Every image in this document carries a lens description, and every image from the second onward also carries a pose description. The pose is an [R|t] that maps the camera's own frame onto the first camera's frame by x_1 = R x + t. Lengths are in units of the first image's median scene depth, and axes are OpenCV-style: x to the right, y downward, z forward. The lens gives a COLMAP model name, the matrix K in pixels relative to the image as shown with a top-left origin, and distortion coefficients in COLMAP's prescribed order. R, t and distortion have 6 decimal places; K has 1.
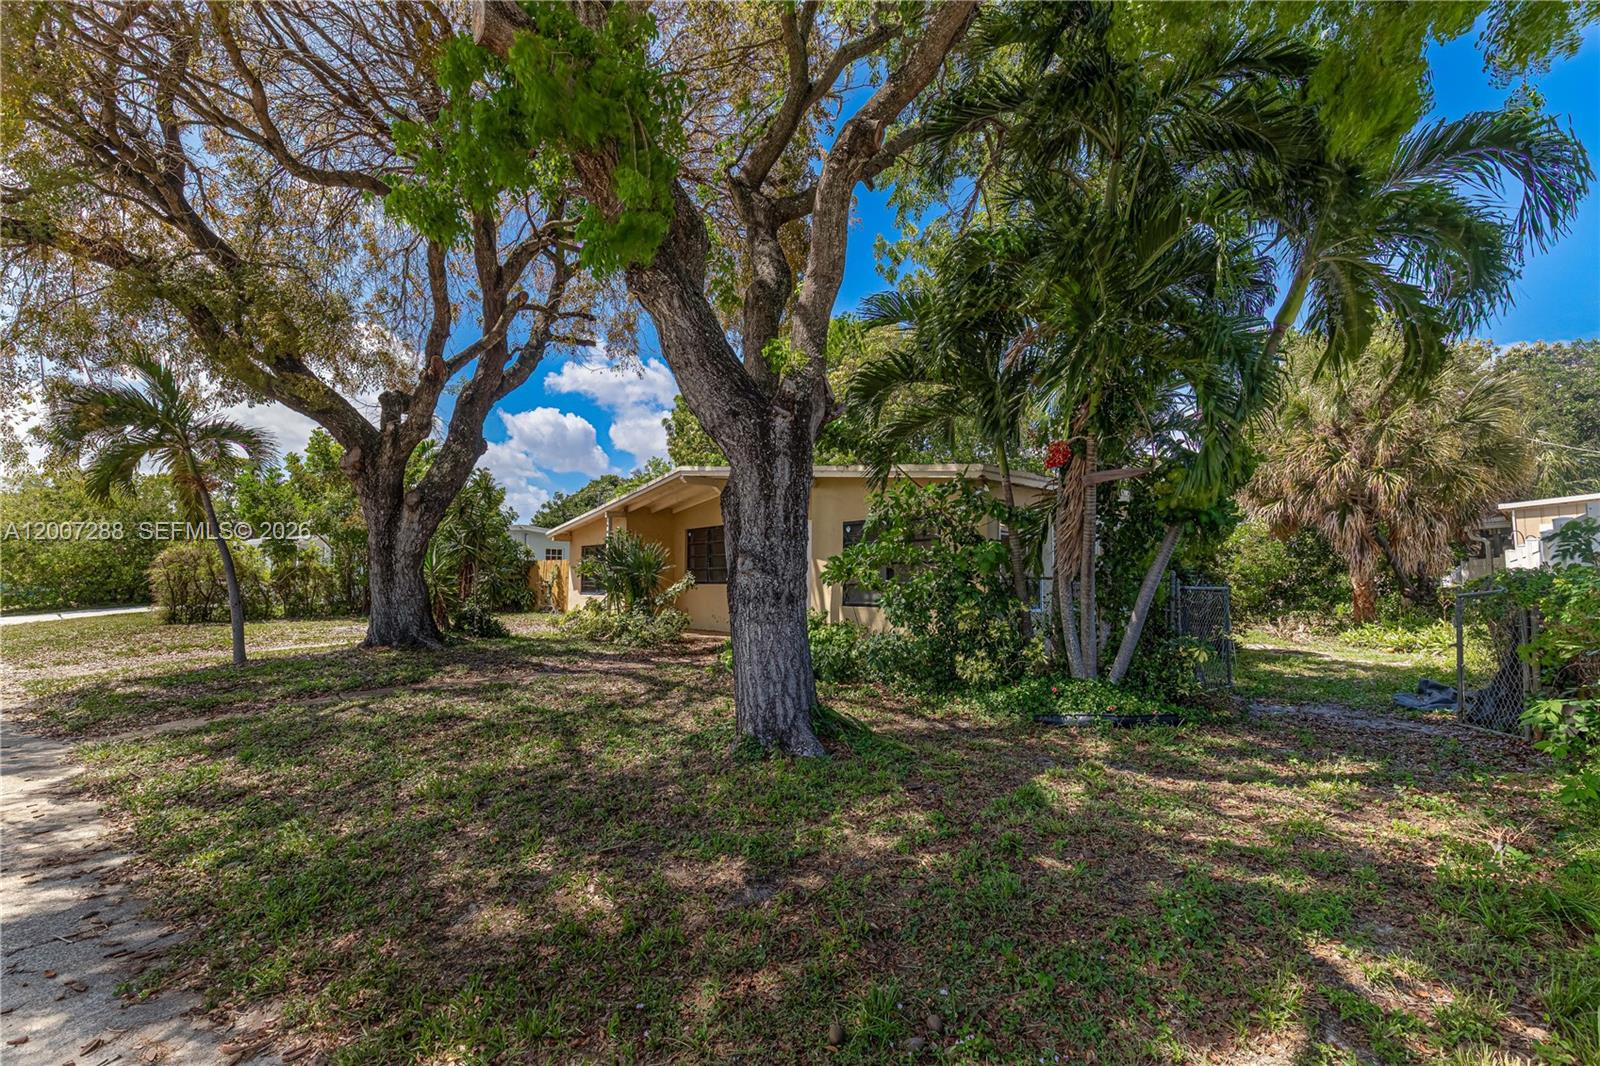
lens RADIAL K [[748.8, 0, 804.8], [0, 748.8, 526.0], [0, 0, 1]] dist [-0.001243, -0.000010]
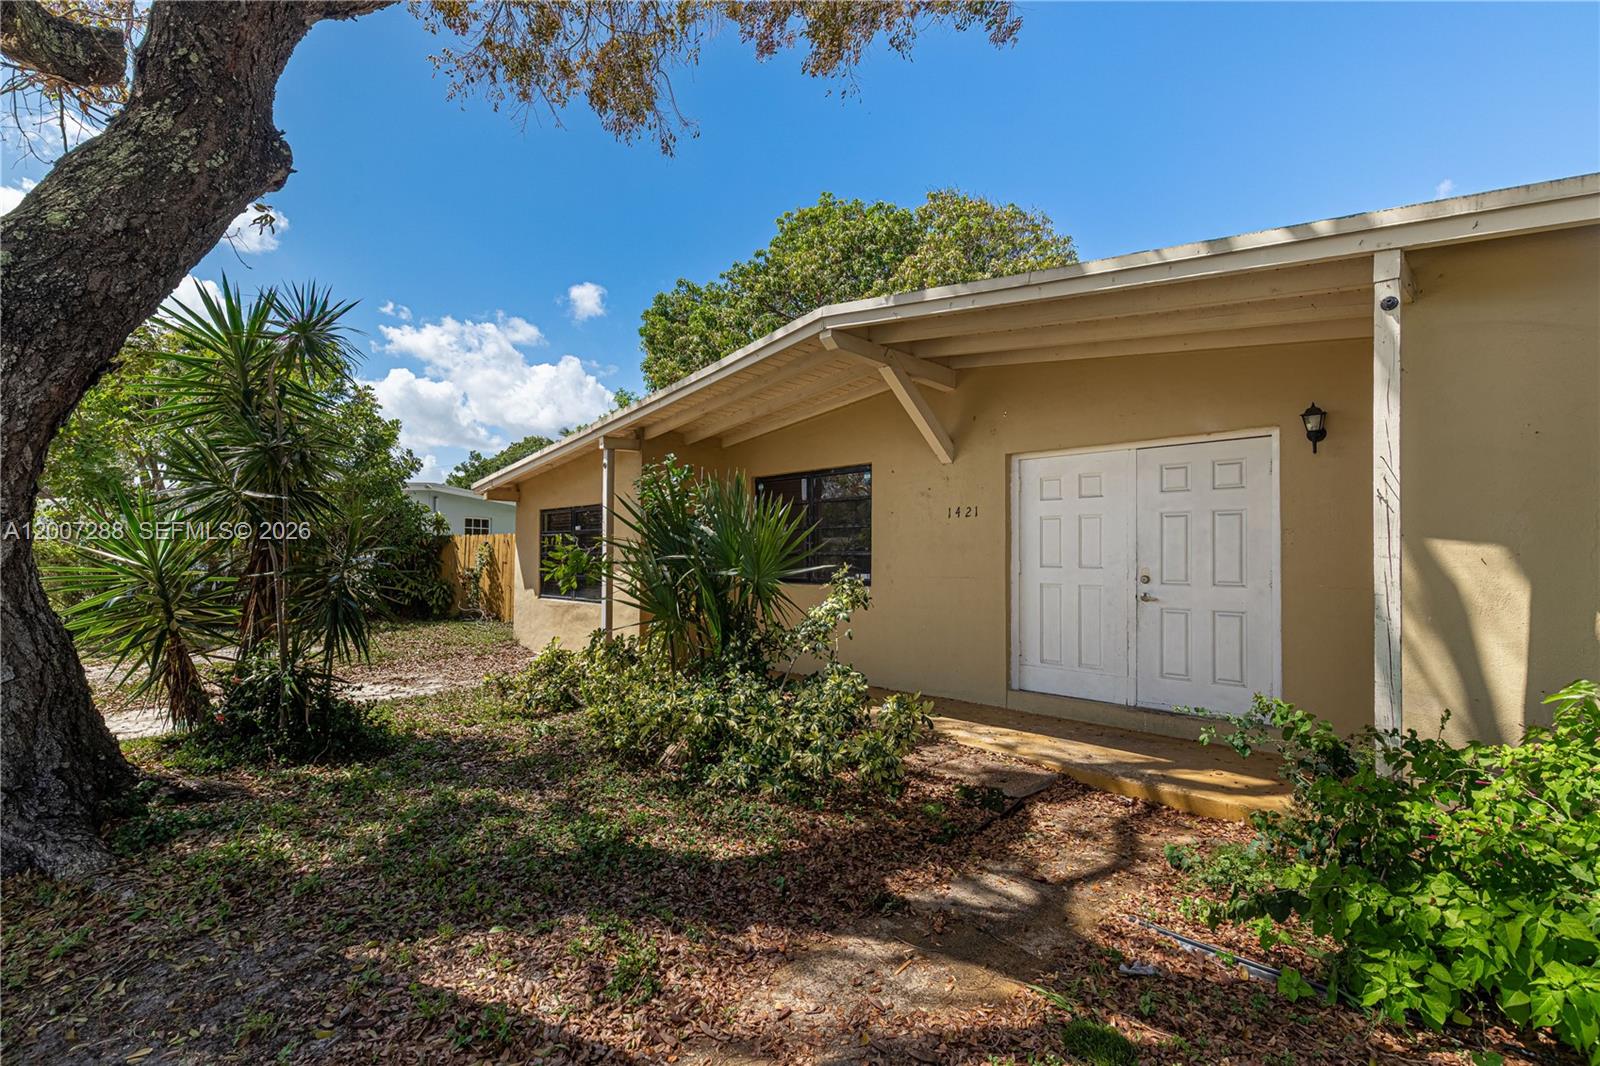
lens RADIAL K [[748.8, 0, 789.7], [0, 748.8, 542.1], [0, 0, 1]] dist [-0.001243, -0.000010]
pose [[0.996440, 0.004326, 0.084192, -0.130632], [-0.008895, 0.998503, 0.053972, 0.015244], [-0.083833, -0.054529, 0.994987, 0.354287]]
